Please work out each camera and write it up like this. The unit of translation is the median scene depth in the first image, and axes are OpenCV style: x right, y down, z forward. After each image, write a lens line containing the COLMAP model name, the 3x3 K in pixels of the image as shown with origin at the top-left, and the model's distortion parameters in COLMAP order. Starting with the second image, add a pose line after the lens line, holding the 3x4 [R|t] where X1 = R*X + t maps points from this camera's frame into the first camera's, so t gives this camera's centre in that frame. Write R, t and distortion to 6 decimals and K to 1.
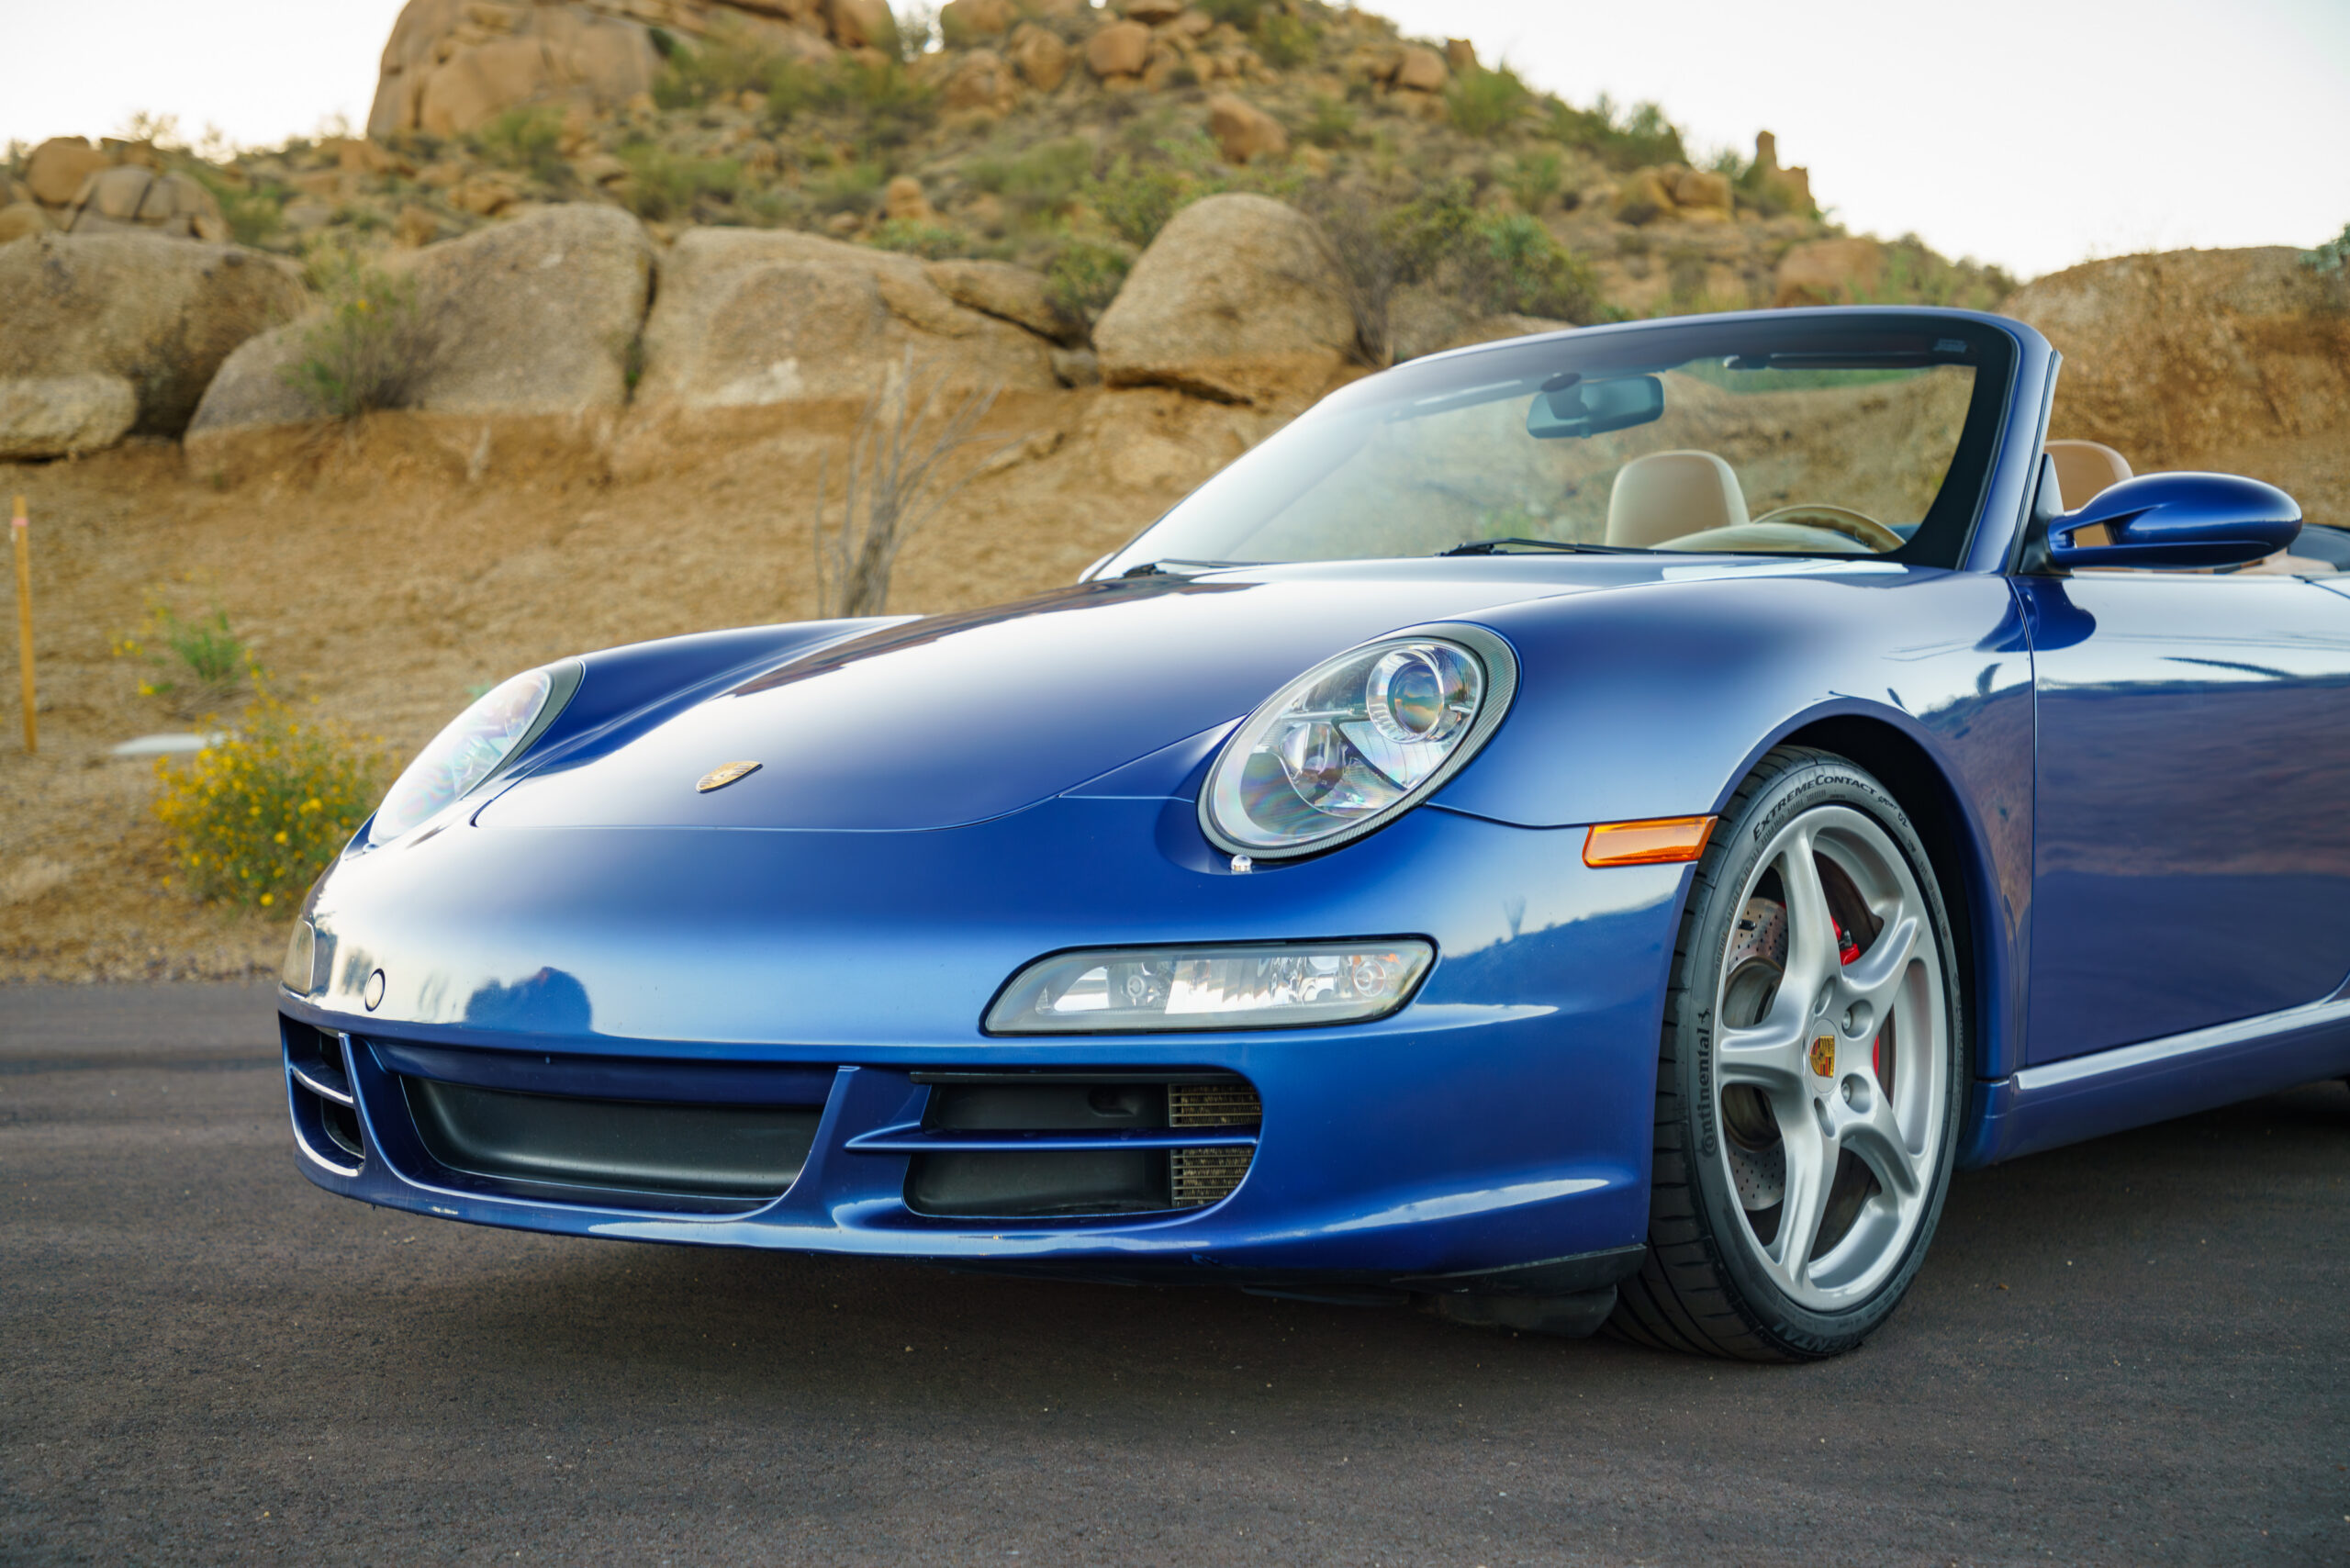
lens RADIAL K [[3195.8, 0, 1179.3], [0, 3195.8, 789.0], [0, 0, 1]] dist [0.176104, 0.000000]
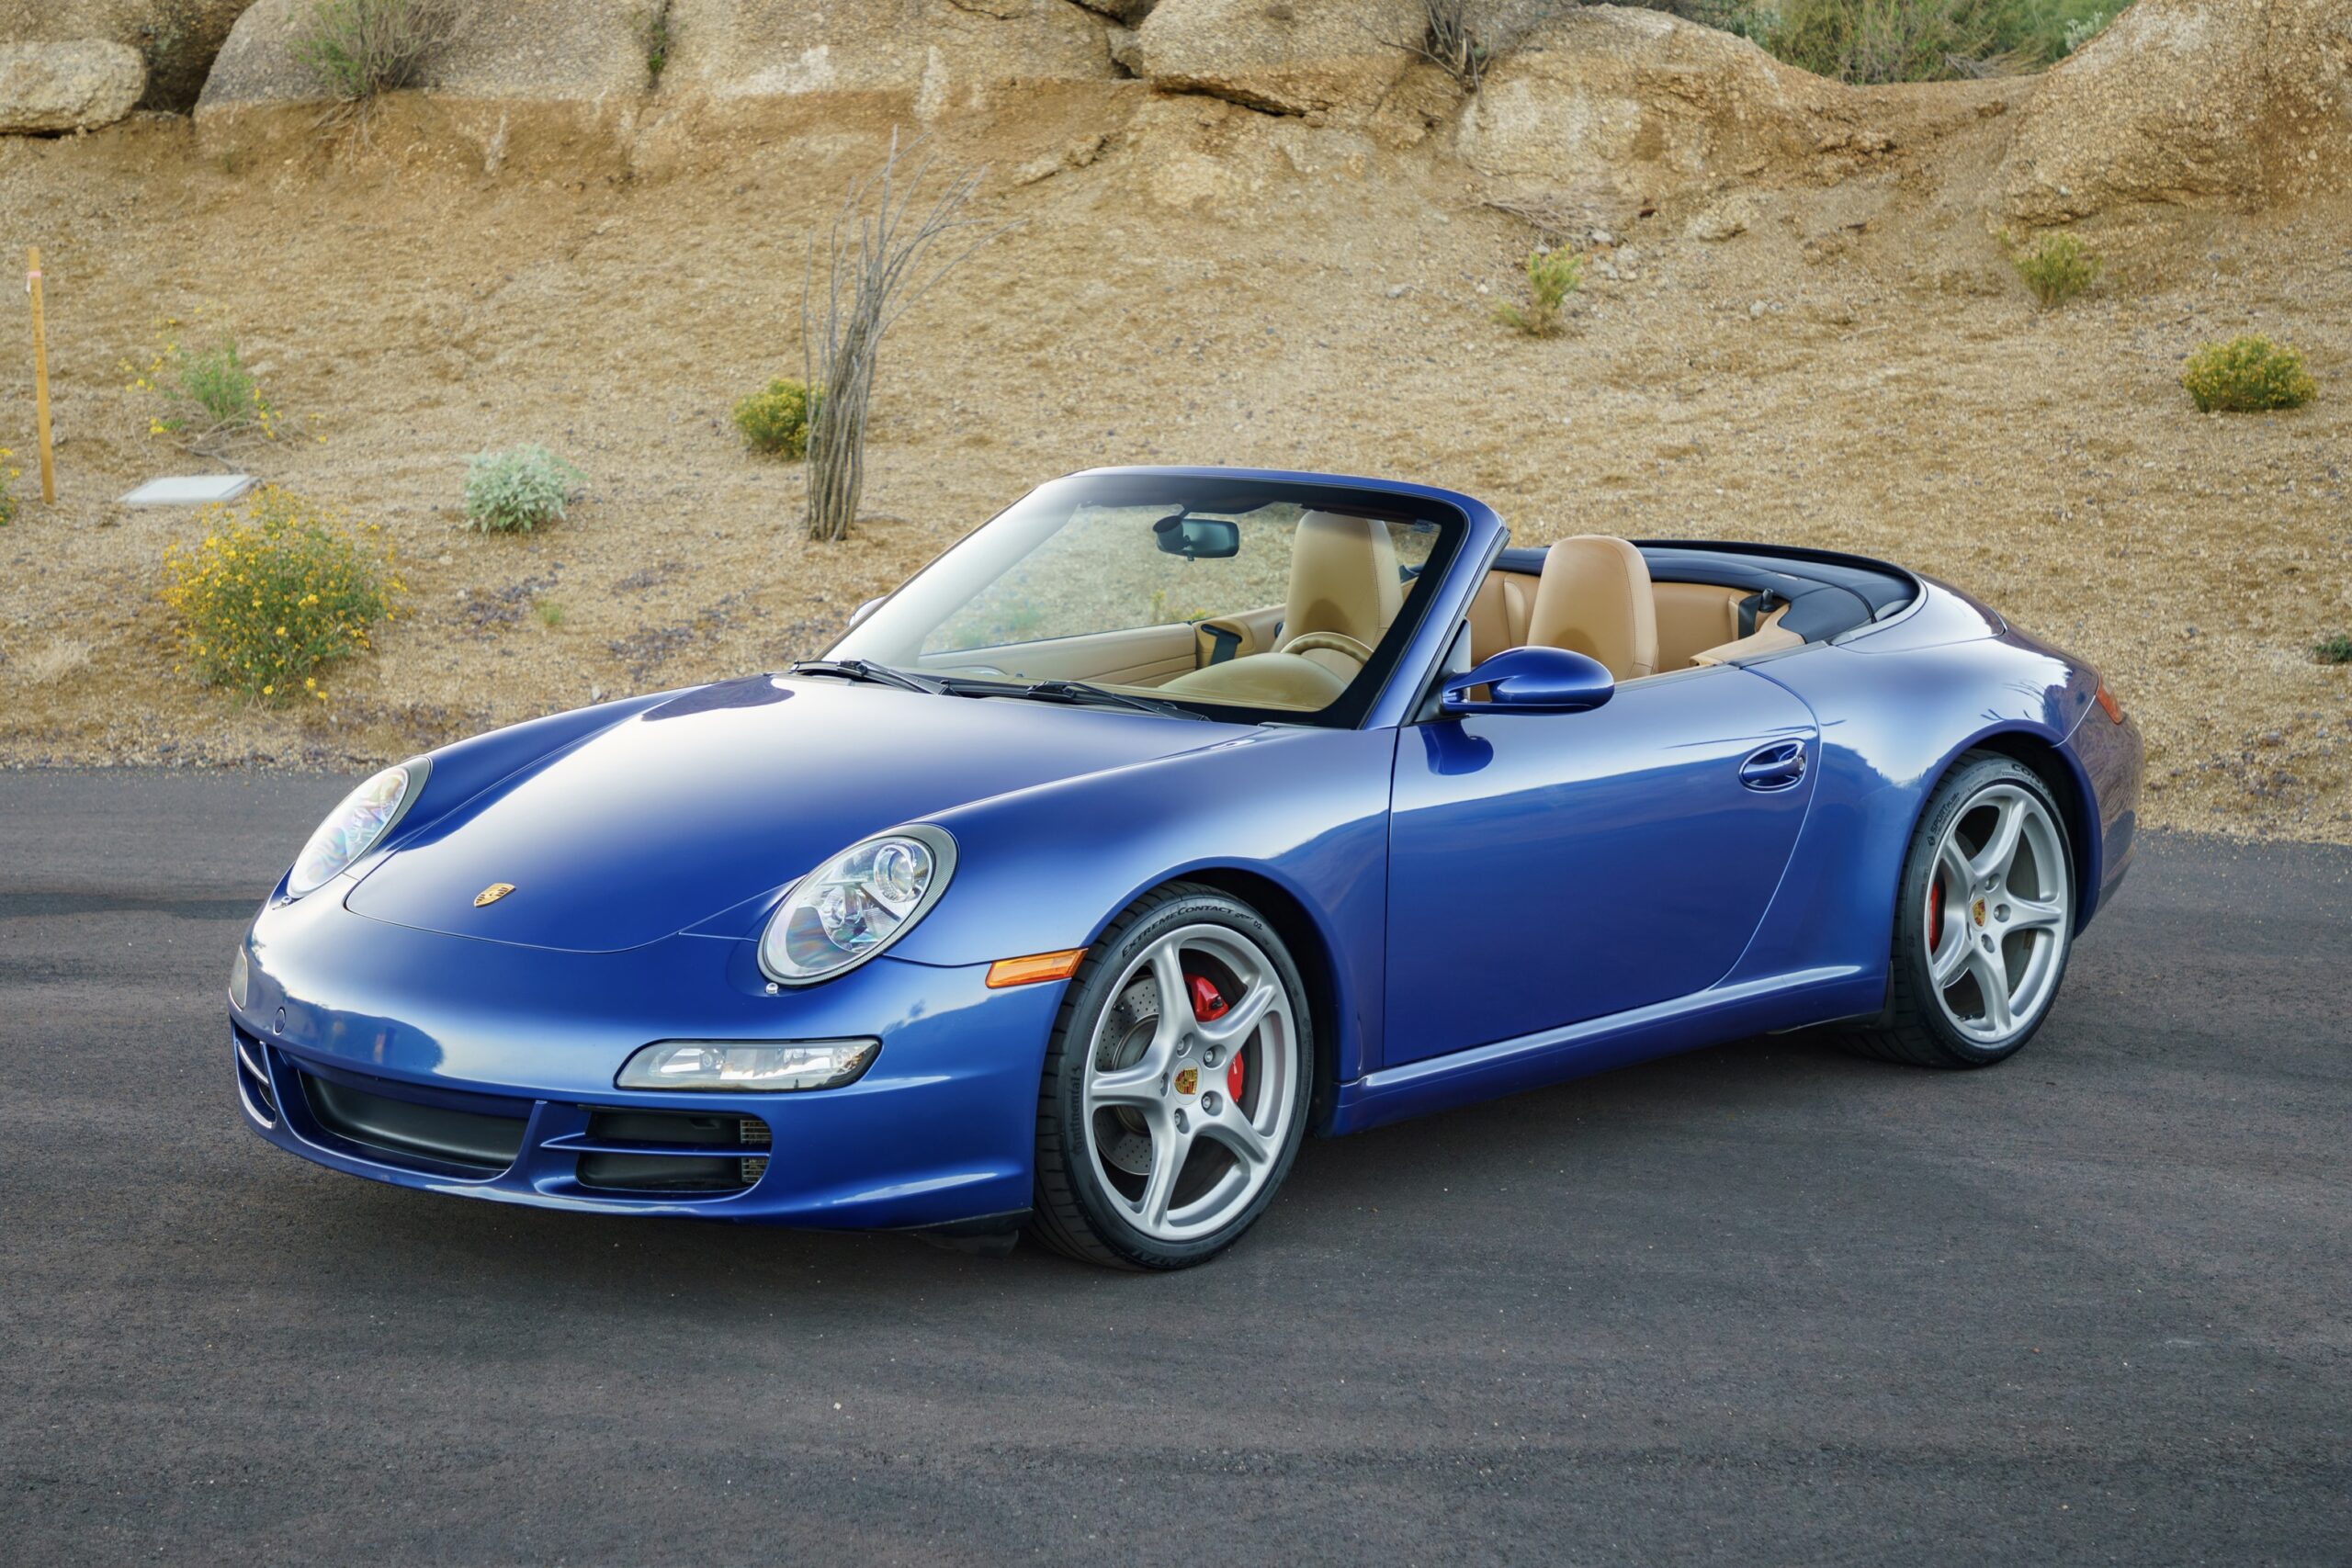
lens RADIAL K [[4116.7, 0, 1164.9], [0, 4116.7, 785.1], [0, 0, 1]] dist [0.169116, 0.000000]
pose [[0.997075, 0.024669, -0.072339, 0.084996], [-0.016063, 0.992976, 0.117224, -0.076360], [0.074723, -0.115719, 0.990467, -0.252532]]
